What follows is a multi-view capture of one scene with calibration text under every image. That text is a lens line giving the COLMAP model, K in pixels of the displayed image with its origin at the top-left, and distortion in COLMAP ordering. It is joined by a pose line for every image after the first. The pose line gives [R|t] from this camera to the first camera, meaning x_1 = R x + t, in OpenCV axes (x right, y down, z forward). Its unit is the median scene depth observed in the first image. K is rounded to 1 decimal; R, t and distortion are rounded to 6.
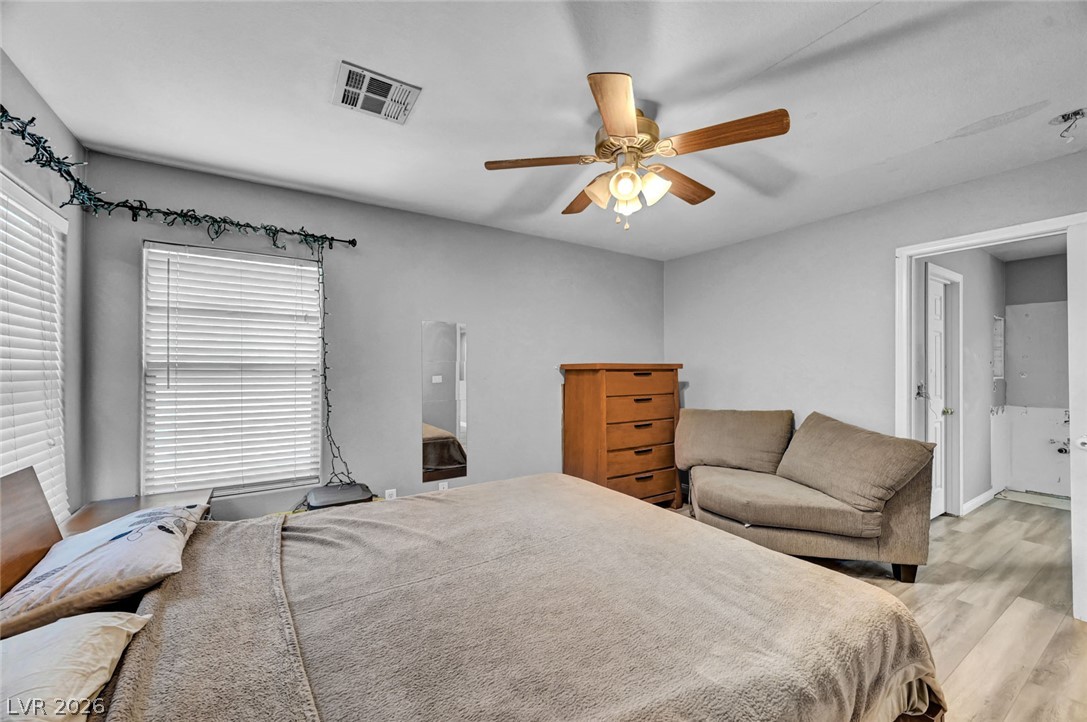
lens RADIAL K [[431.2, 0, 546.4], [0, 431.2, 365.8], [0, 0, 1]] dist [0.002482, -0.000033]
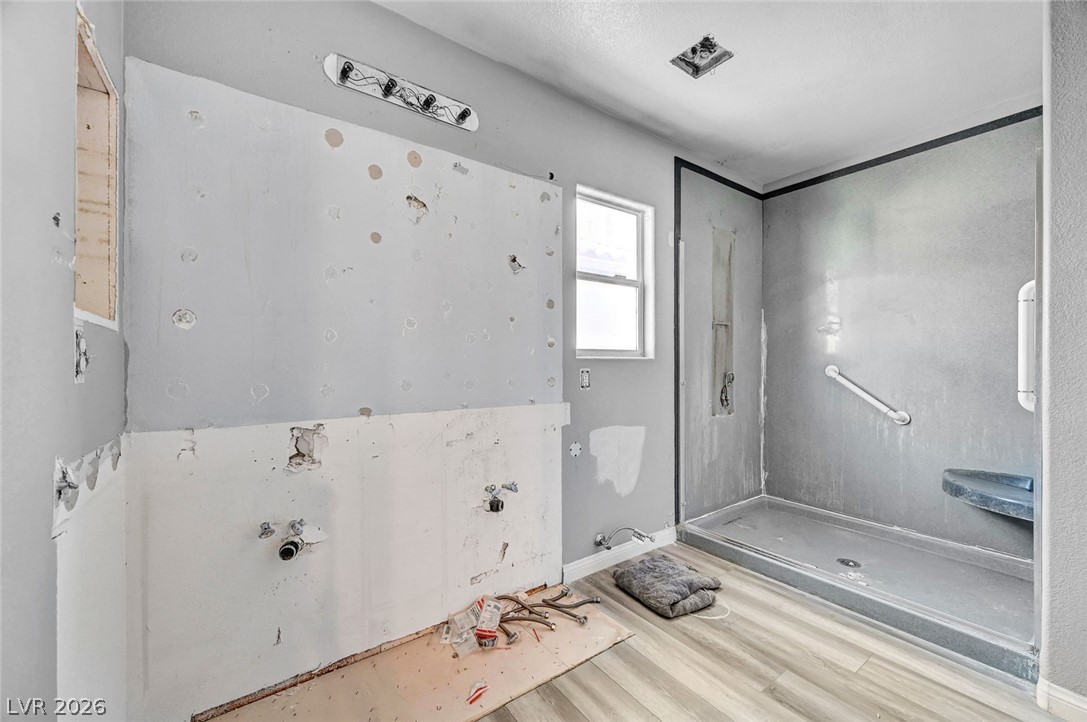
lens RADIAL K [[431.2, 0, 546.0], [0, 431.2, 359.8], [0, 0, 1]] dist [0.002482, -0.000033]
pose [[-0.058523, -0.002171, 0.998284, 0.789910], [-0.008133, 0.999965, 0.001698, 0.044724], [-0.998253, -0.008020, -0.058539, 0.764453]]
